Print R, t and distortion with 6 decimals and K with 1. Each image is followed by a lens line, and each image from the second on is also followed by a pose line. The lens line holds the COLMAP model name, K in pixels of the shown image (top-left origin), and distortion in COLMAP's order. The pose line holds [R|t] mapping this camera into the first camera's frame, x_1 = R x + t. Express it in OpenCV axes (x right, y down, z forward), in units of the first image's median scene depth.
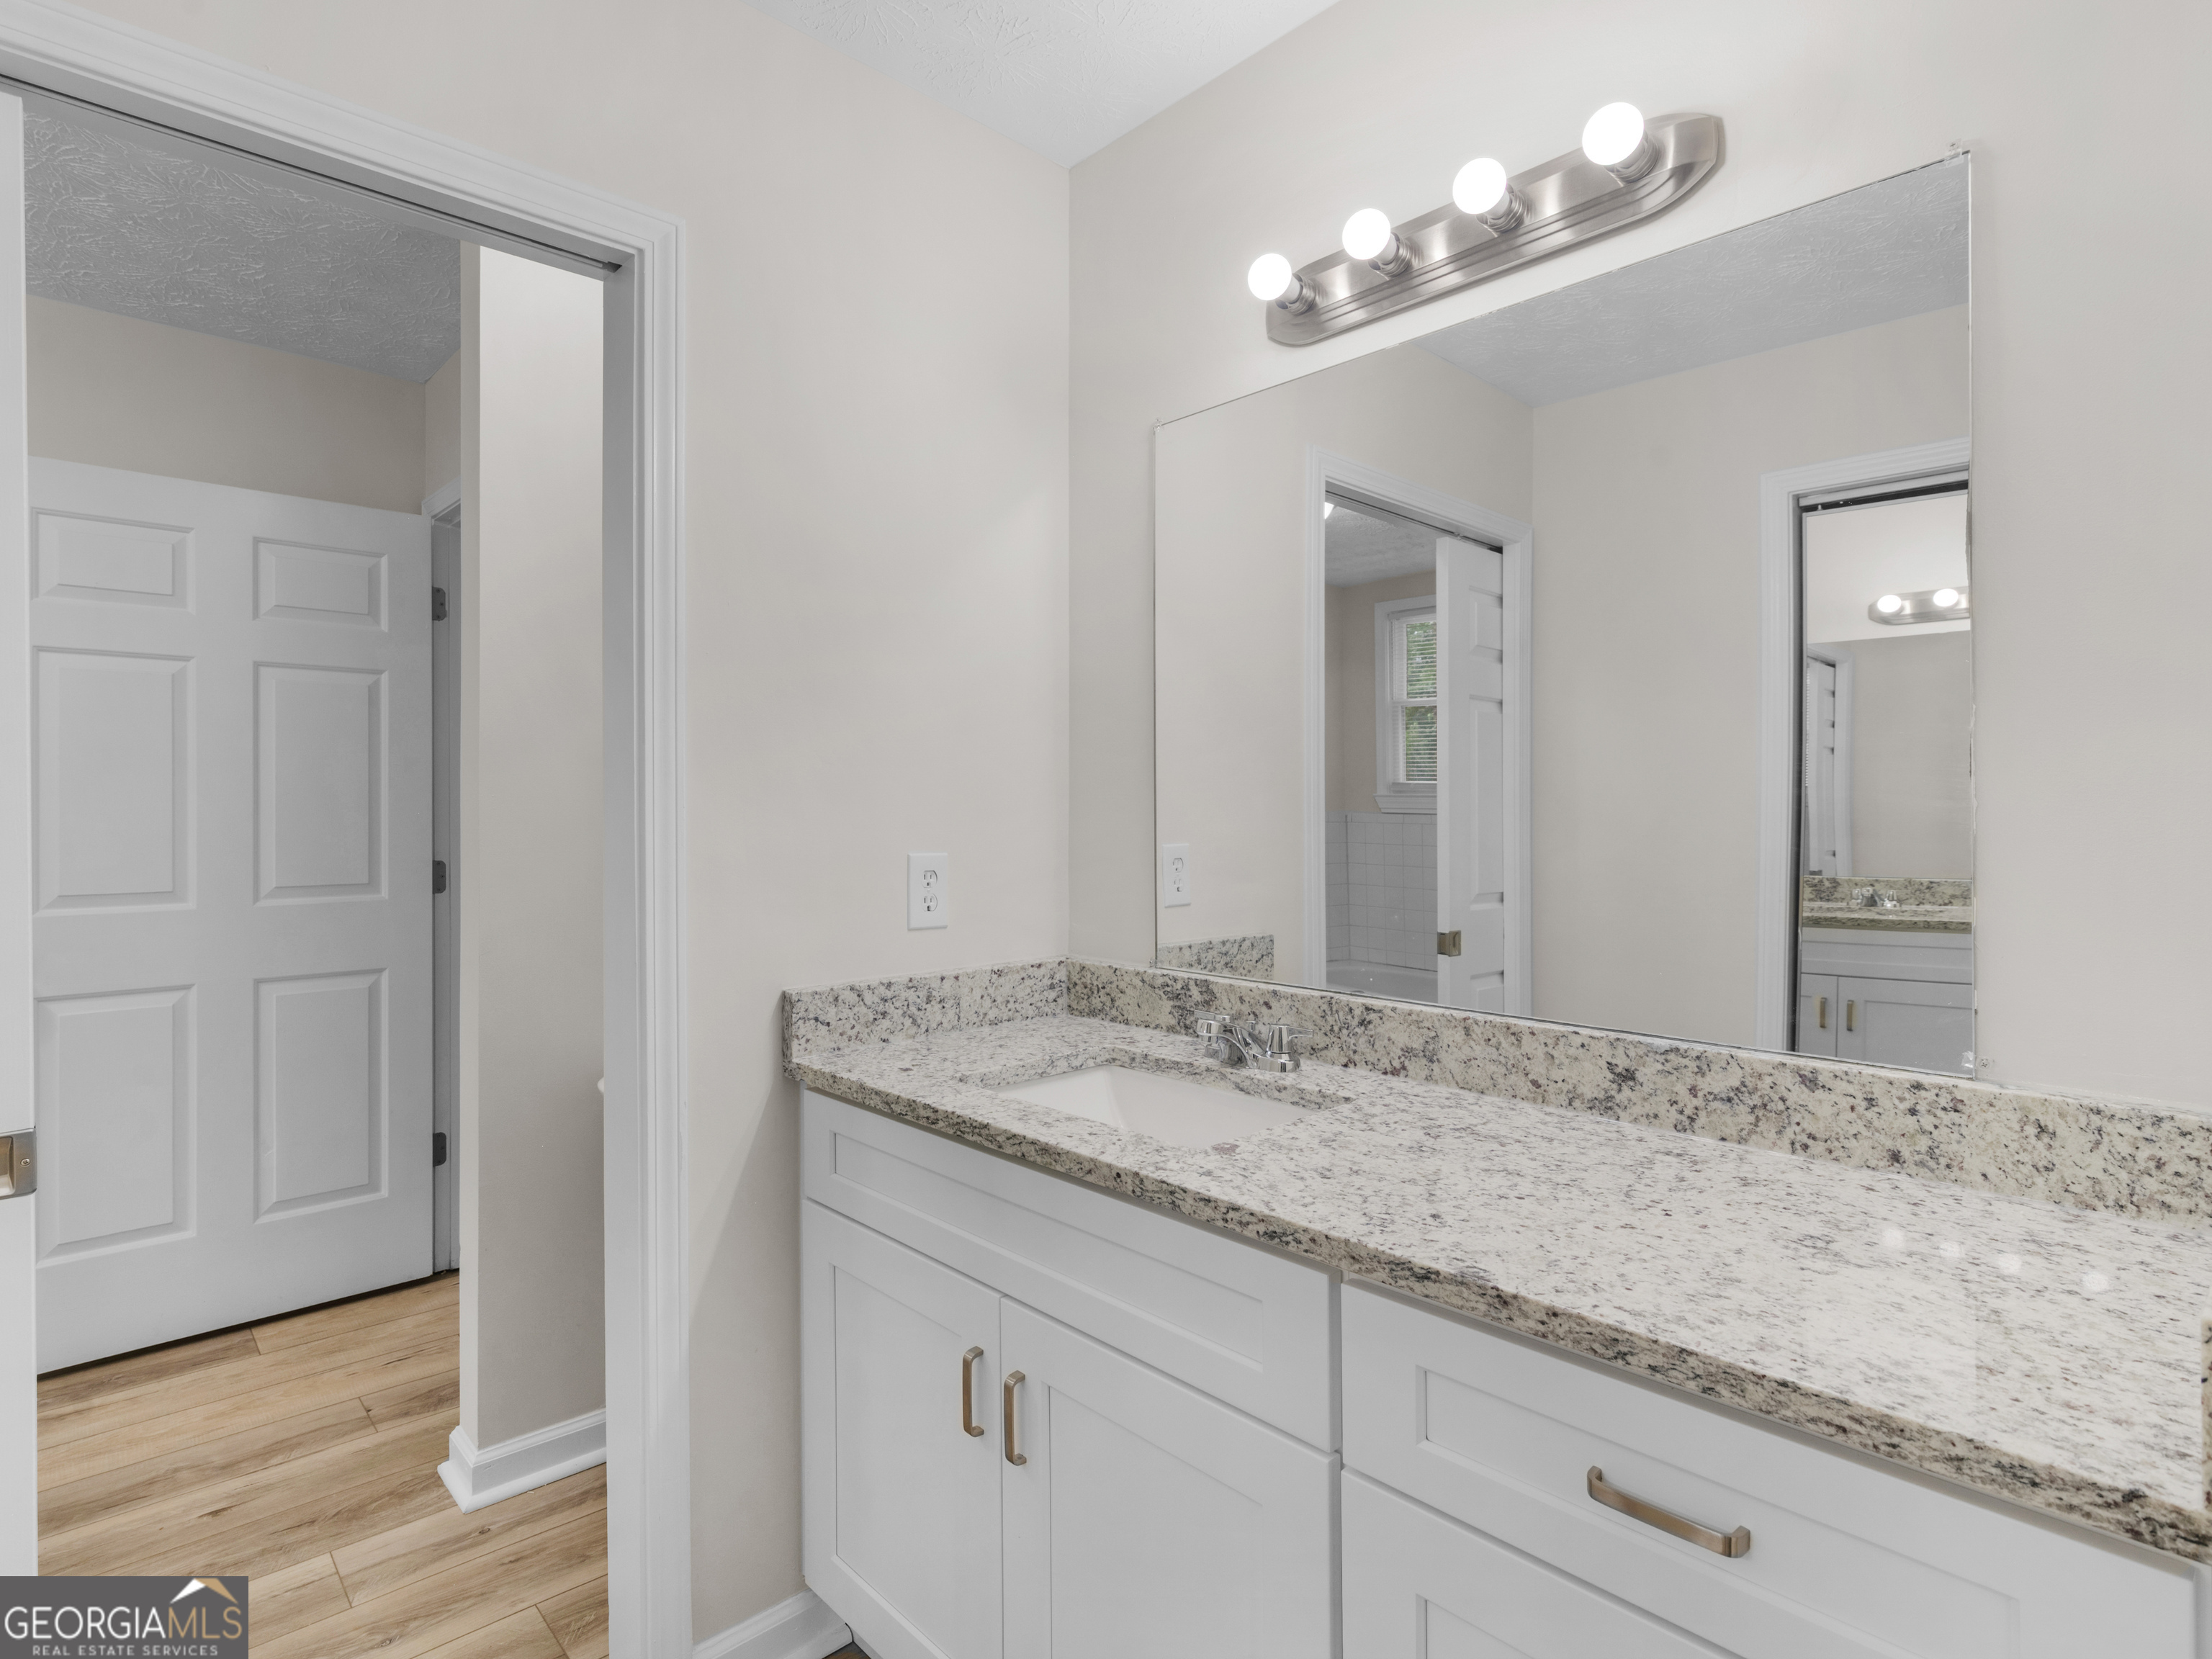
lens RADIAL K [[1172.3, 0, 1081.9], [0, 1172.3, 832.0], [0, 0, 1]] dist [0.000160, -0.001981]
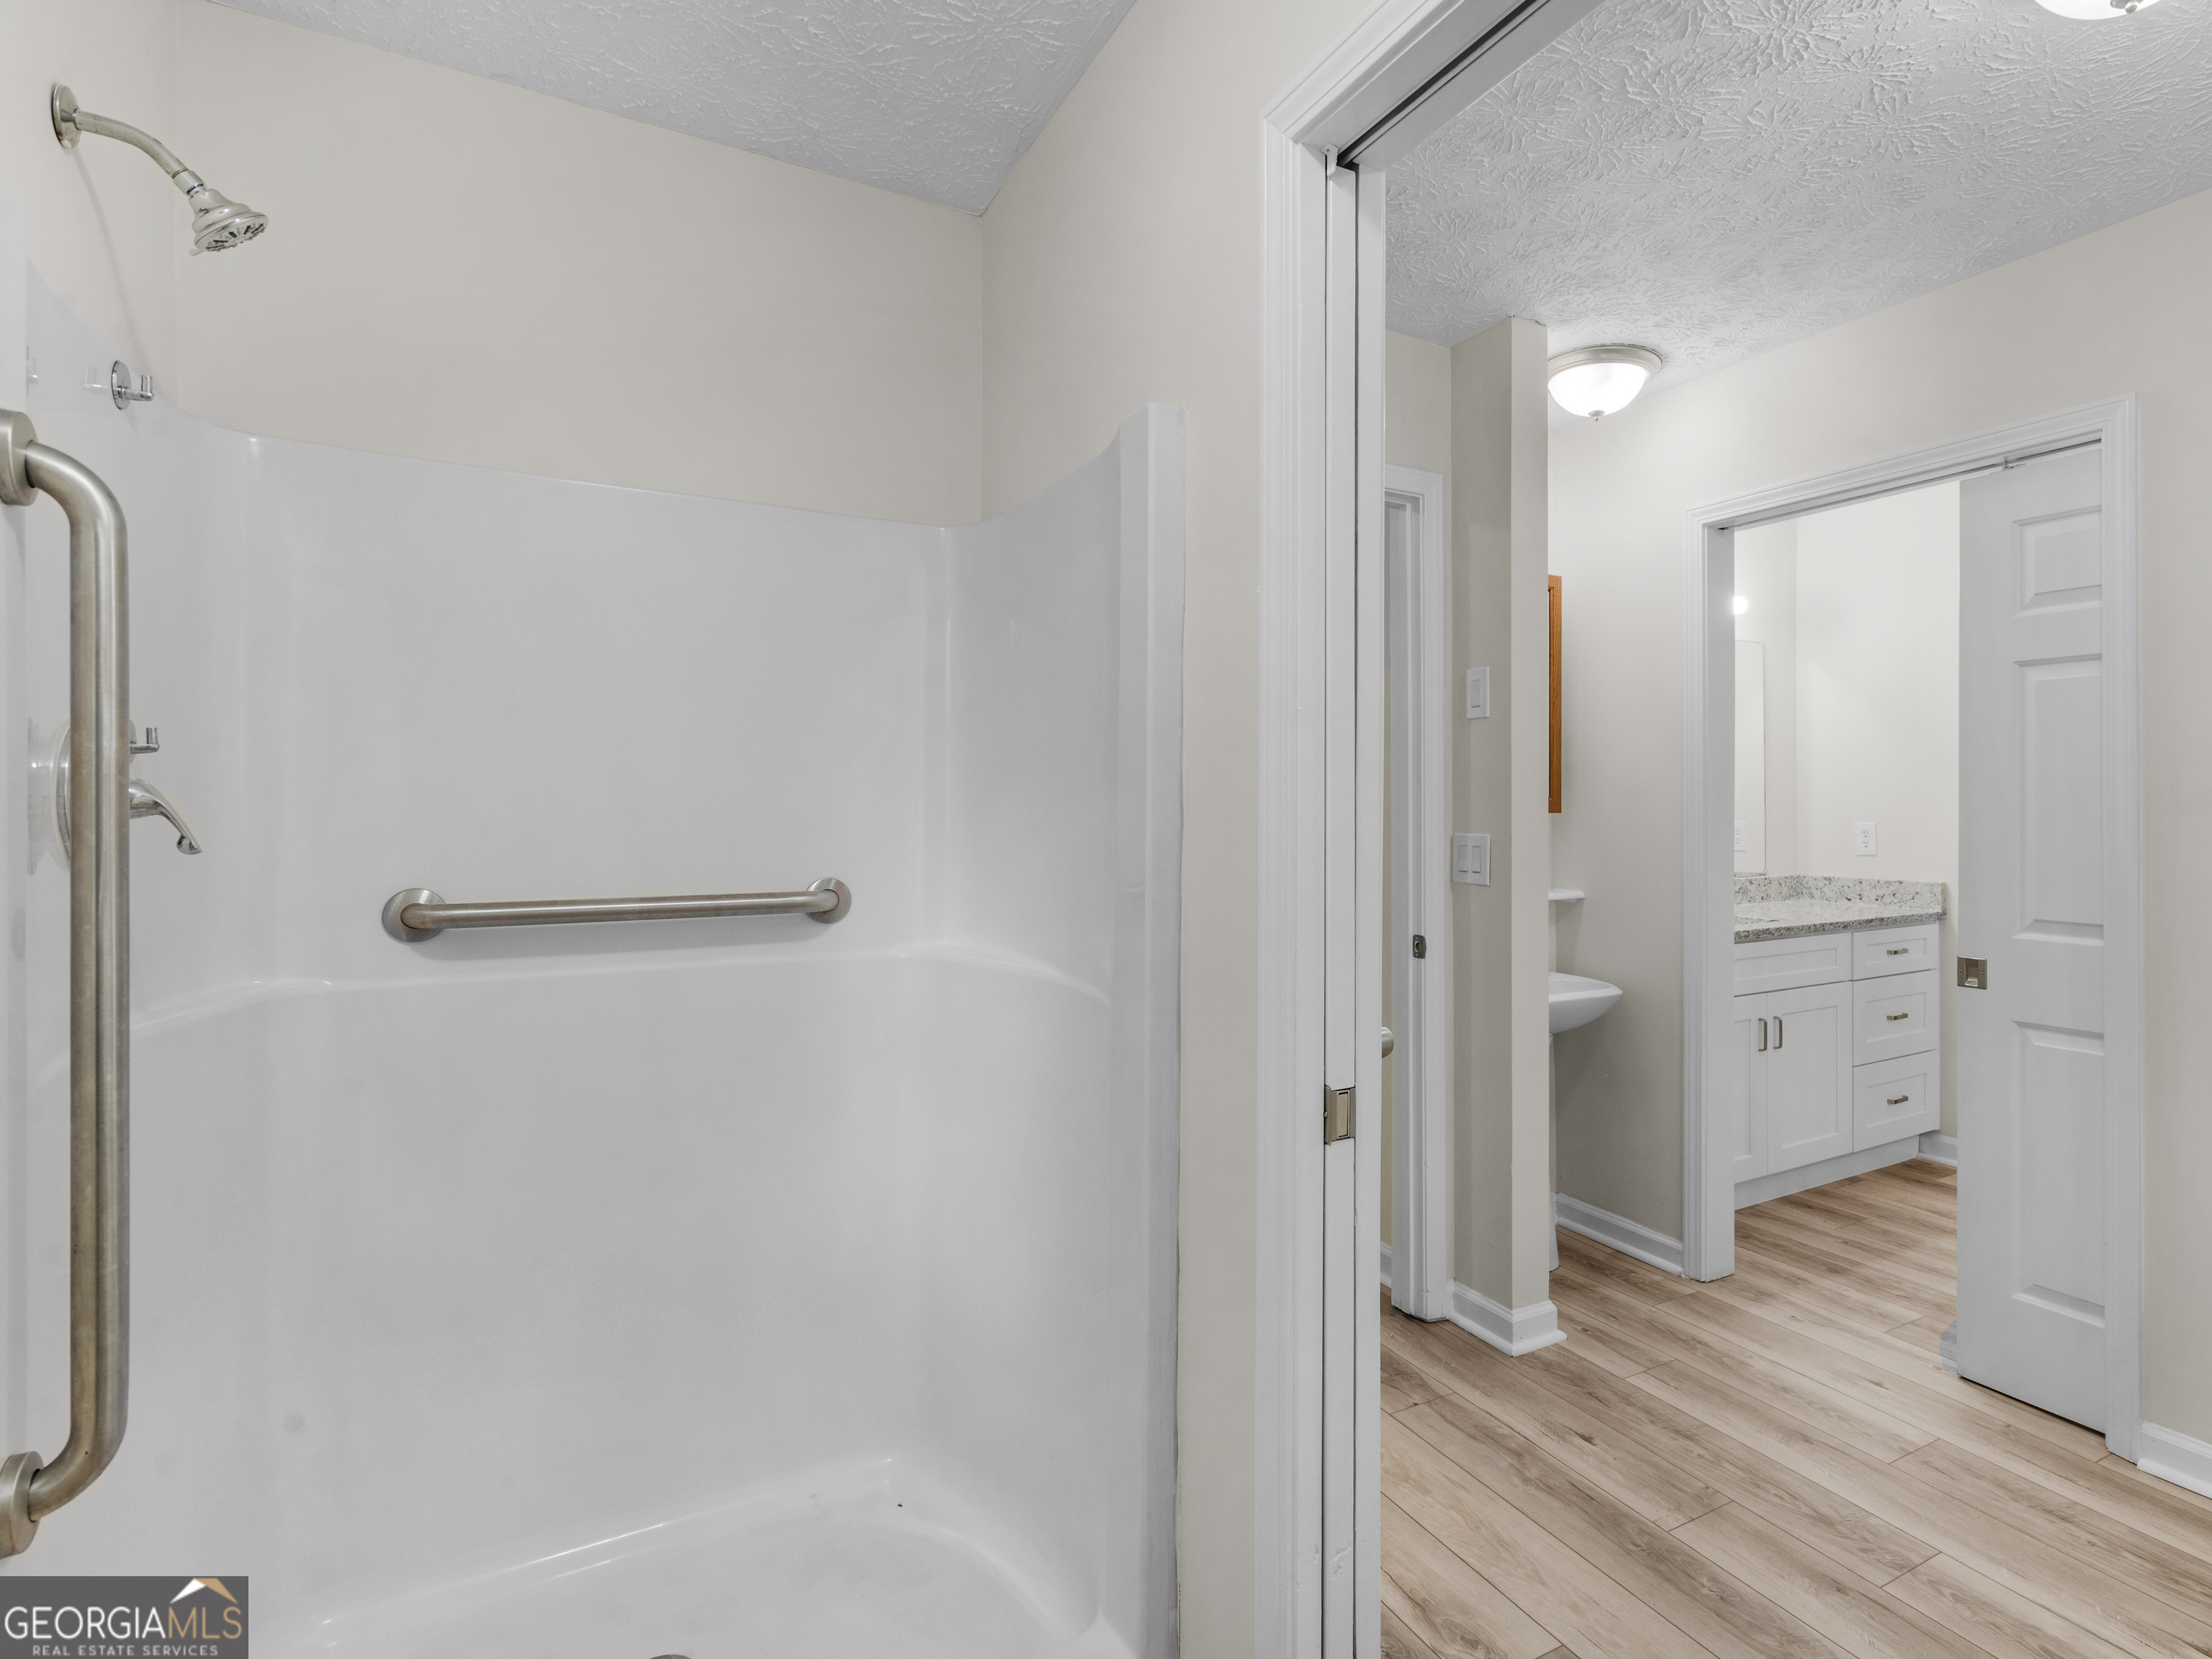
lens RADIAL K [[1129.1, 0, 1283.3], [0, 1129.1, 815.9], [0, 0, 1]] dist [-0.002949, -0.012862]
pose [[0.170077, -0.010537, 0.985374, -2.793965], [0.018843, 0.999795, 0.007438, -0.044797], [-0.985251, 0.017302, 0.170241, 1.653409]]
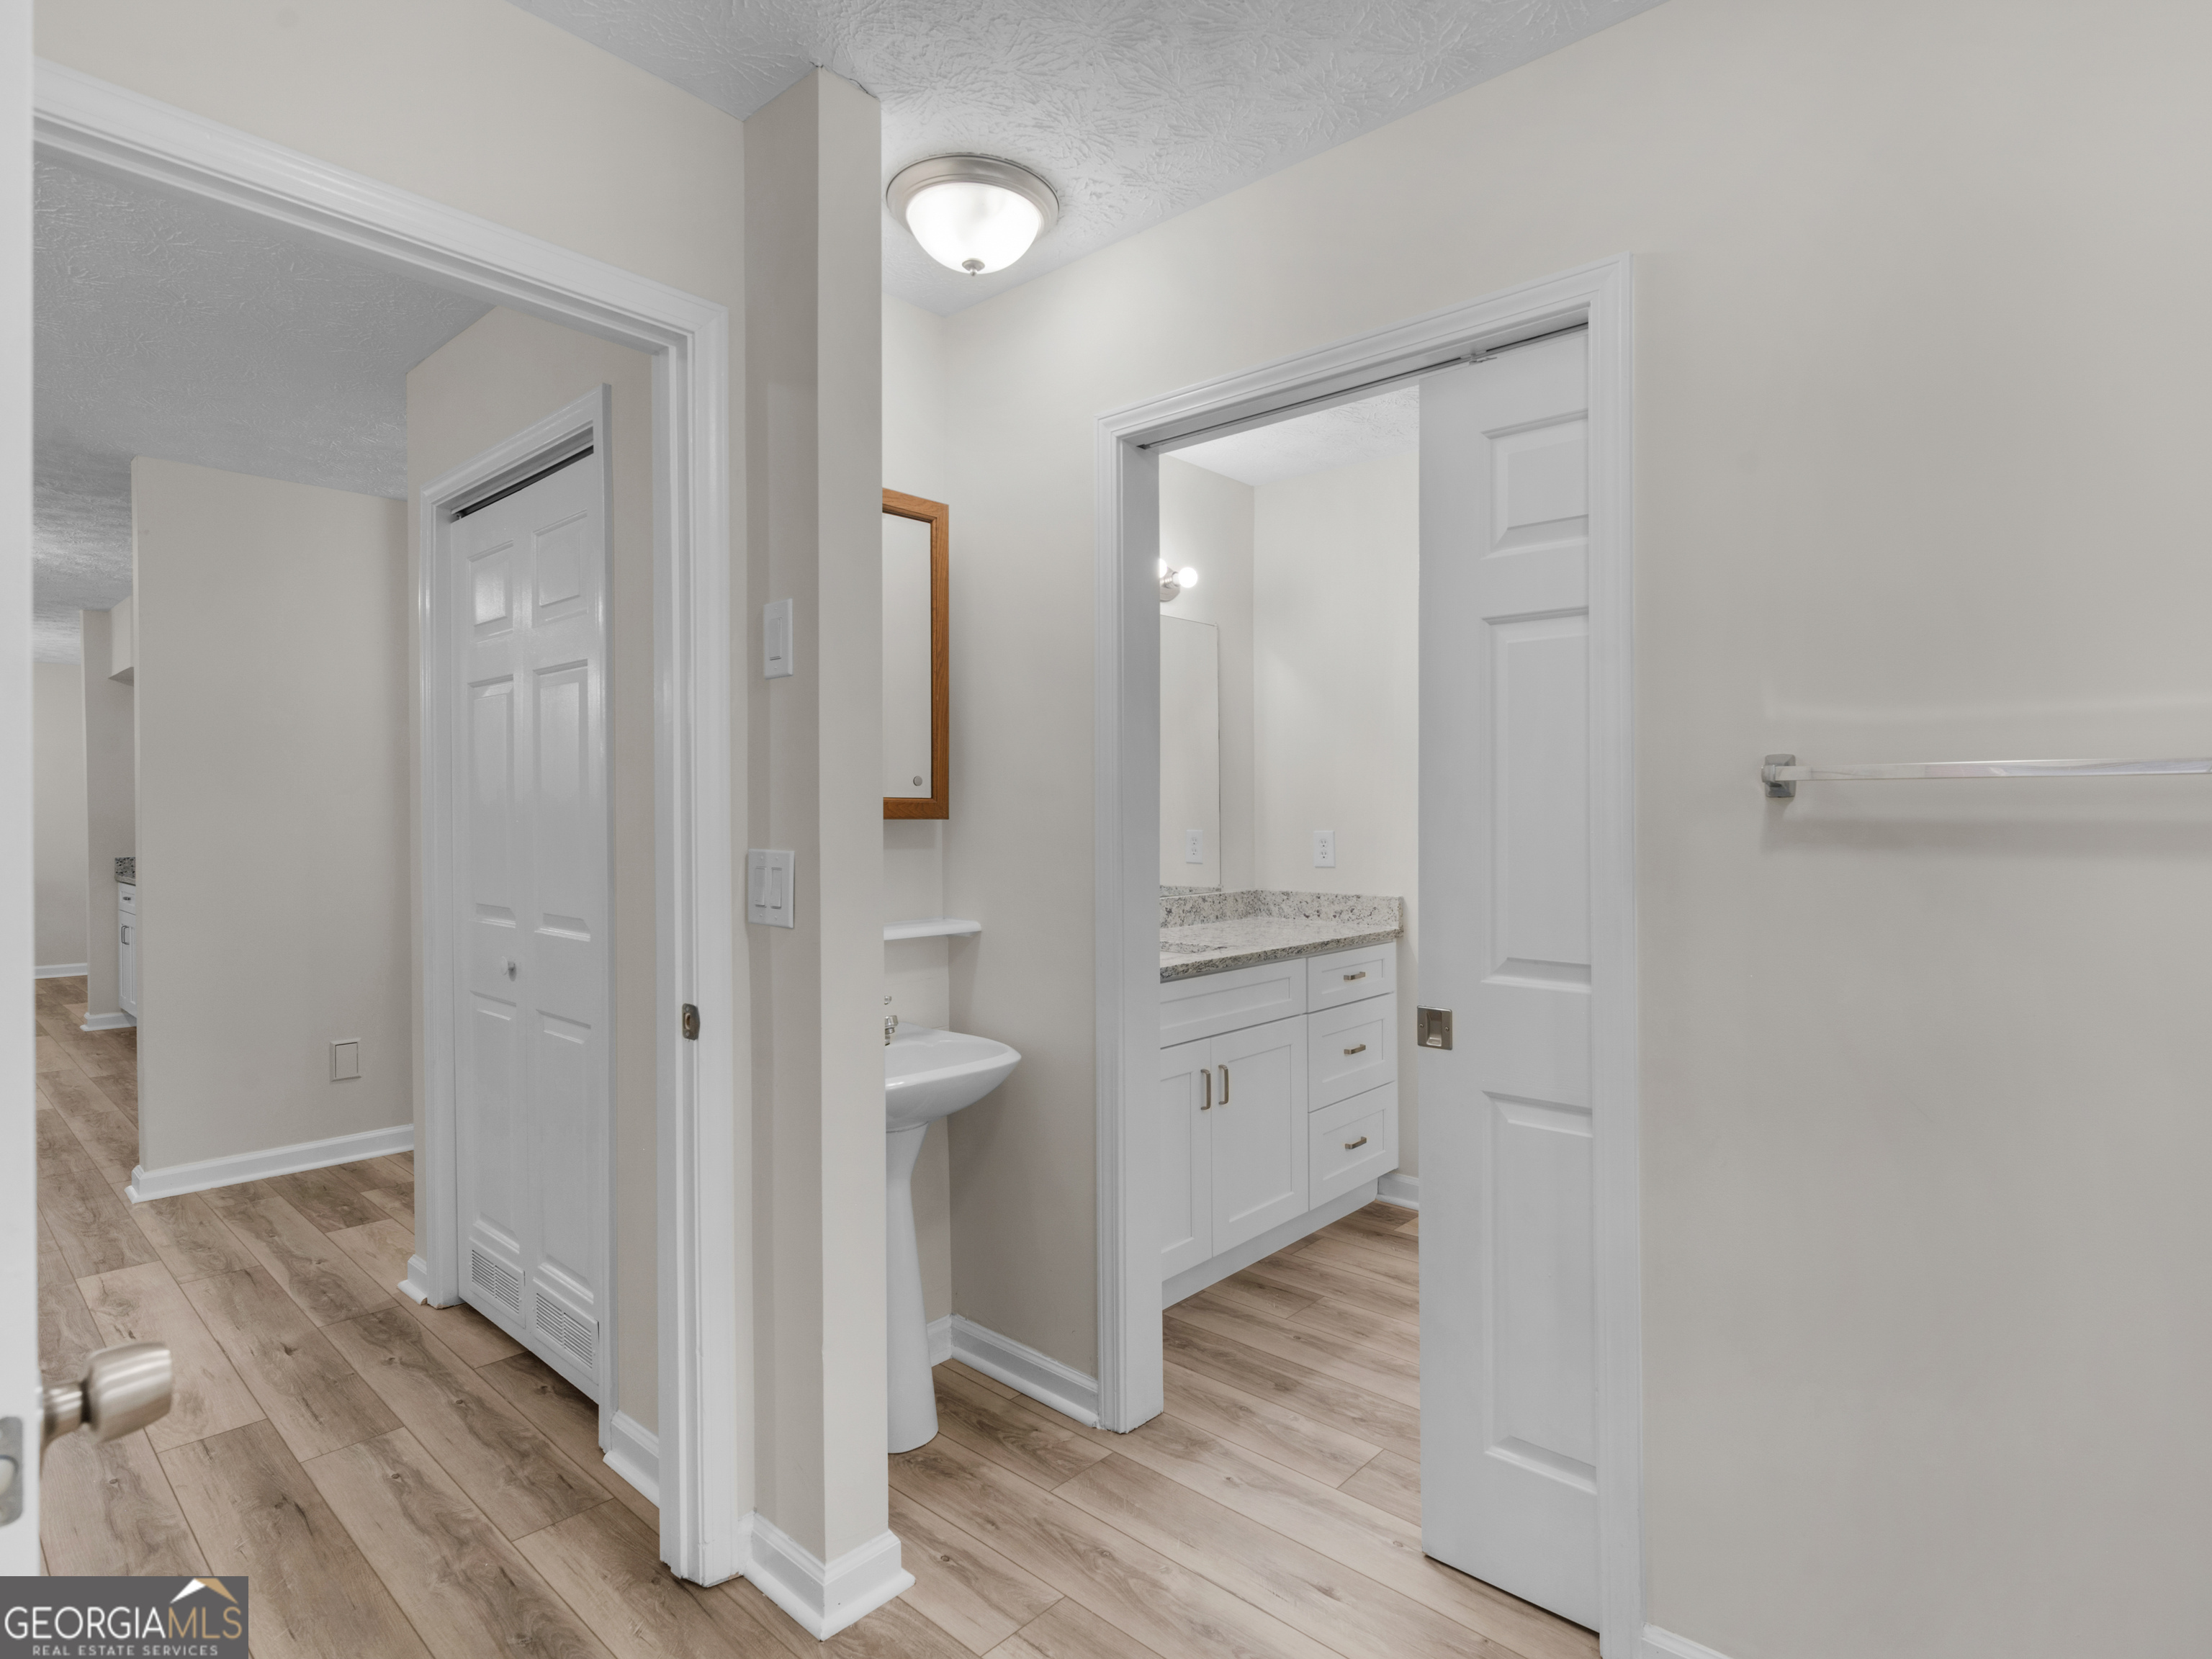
lens RADIAL K [[1118.1, 0, 1133.7], [0, 1118.1, 826.3], [0, 0, 1]] dist [0.001207, -0.000533]
pose [[-0.123552, -0.011552, 0.992271, -2.138940], [0.018382, 0.999734, 0.013928, -0.030285], [-0.992168, 0.019960, -0.123306, 1.405577]]
